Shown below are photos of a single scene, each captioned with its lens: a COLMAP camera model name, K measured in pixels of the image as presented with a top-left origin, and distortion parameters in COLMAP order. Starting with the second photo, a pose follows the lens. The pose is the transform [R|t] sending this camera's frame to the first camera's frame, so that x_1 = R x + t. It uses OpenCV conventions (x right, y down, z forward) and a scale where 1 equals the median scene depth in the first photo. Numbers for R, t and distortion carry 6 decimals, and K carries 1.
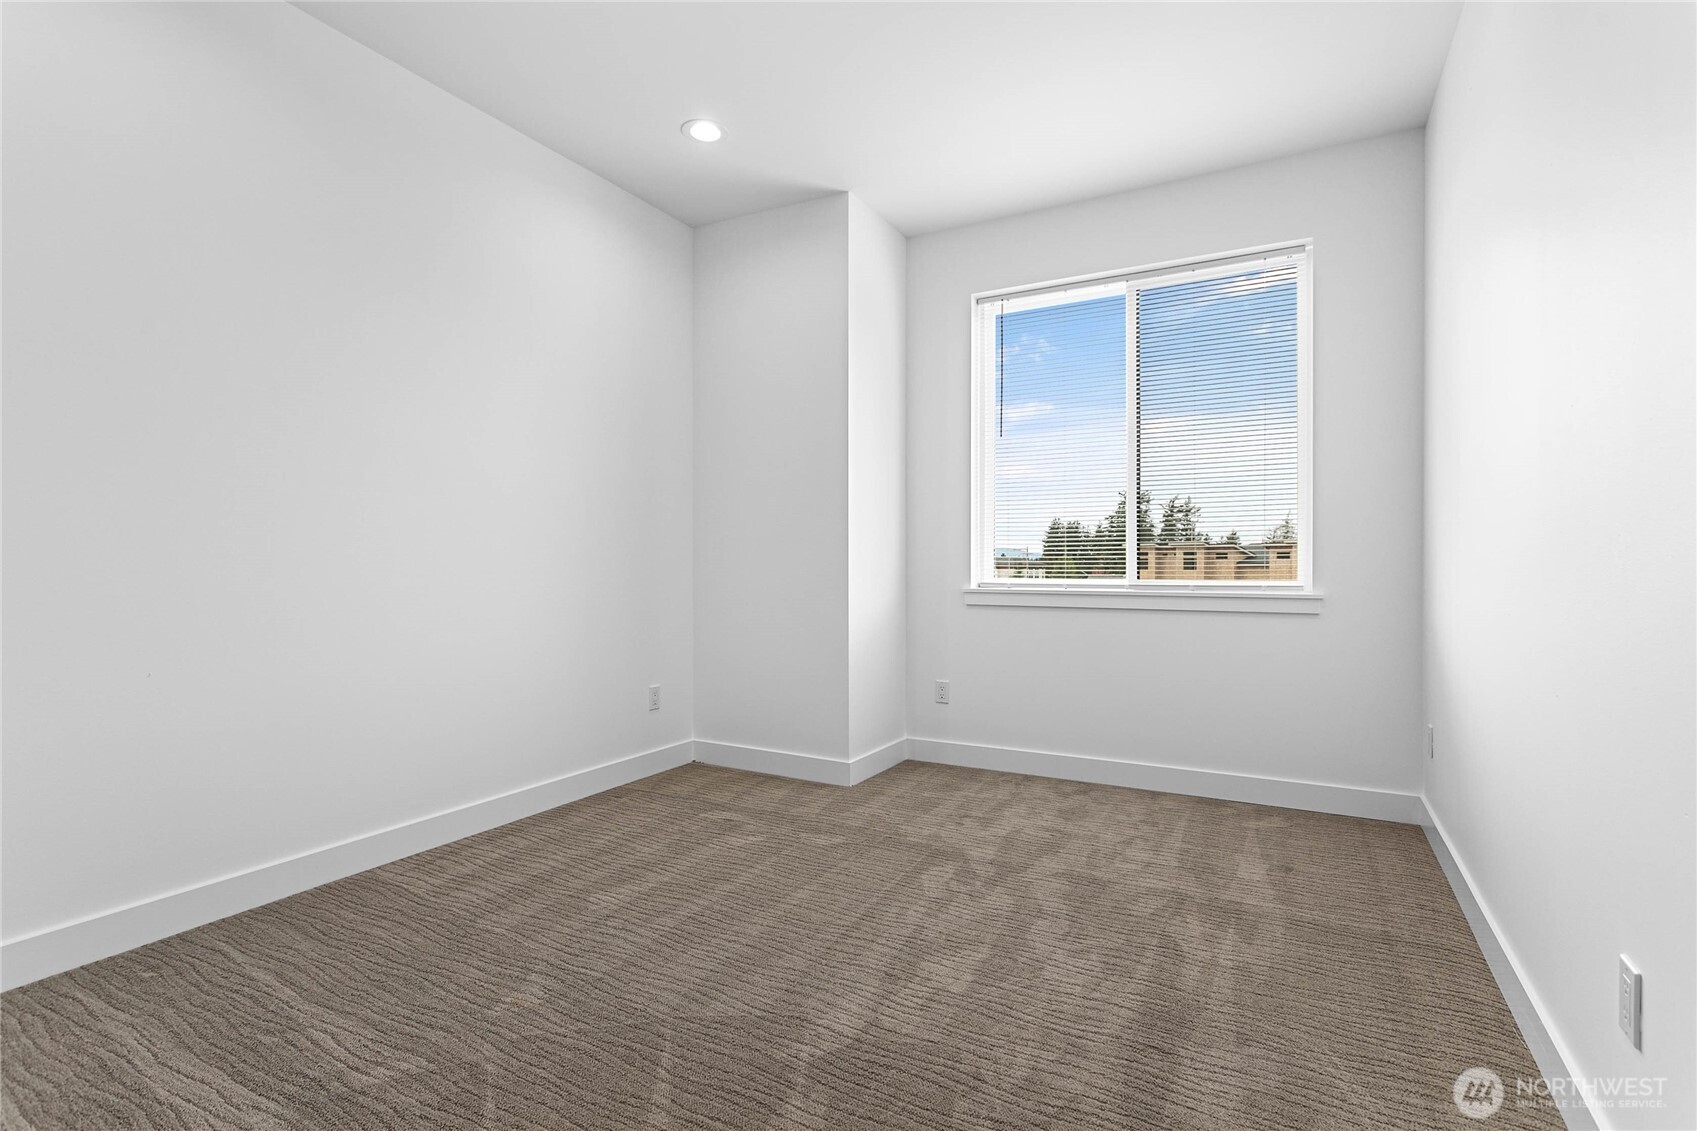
lens RADIAL K [[802.3, 0, 847.8], [0, 802.3, 560.6], [0, 0, 1]] dist [0.002581, 0.000490]
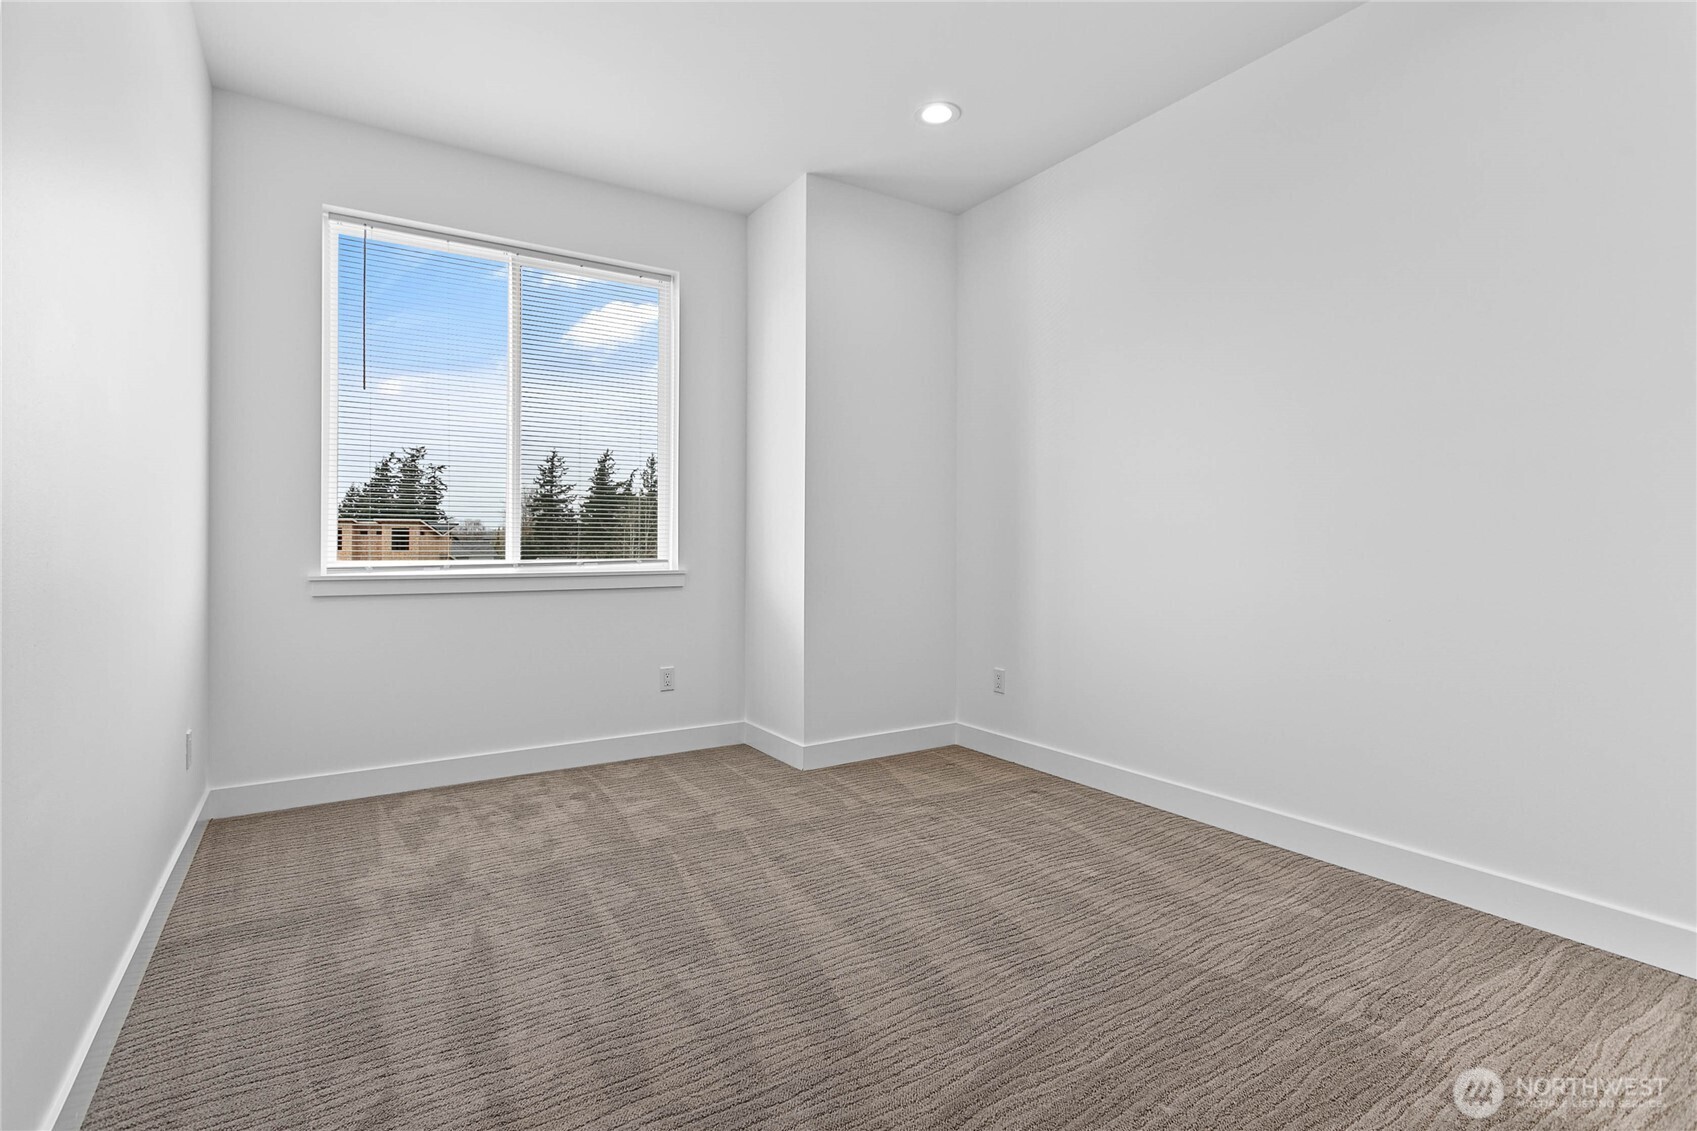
lens RADIAL K [[800.2, 0, 851.7], [0, 800.2, 546.5], [0, 0, 1]] dist [0.003079, 0.000378]
pose [[0.498847, 0.000841, 0.866690, -0.286676], [-0.007277, 0.999968, 0.003218, 0.000710], [-0.866660, -0.007912, 0.498837, 0.158349]]
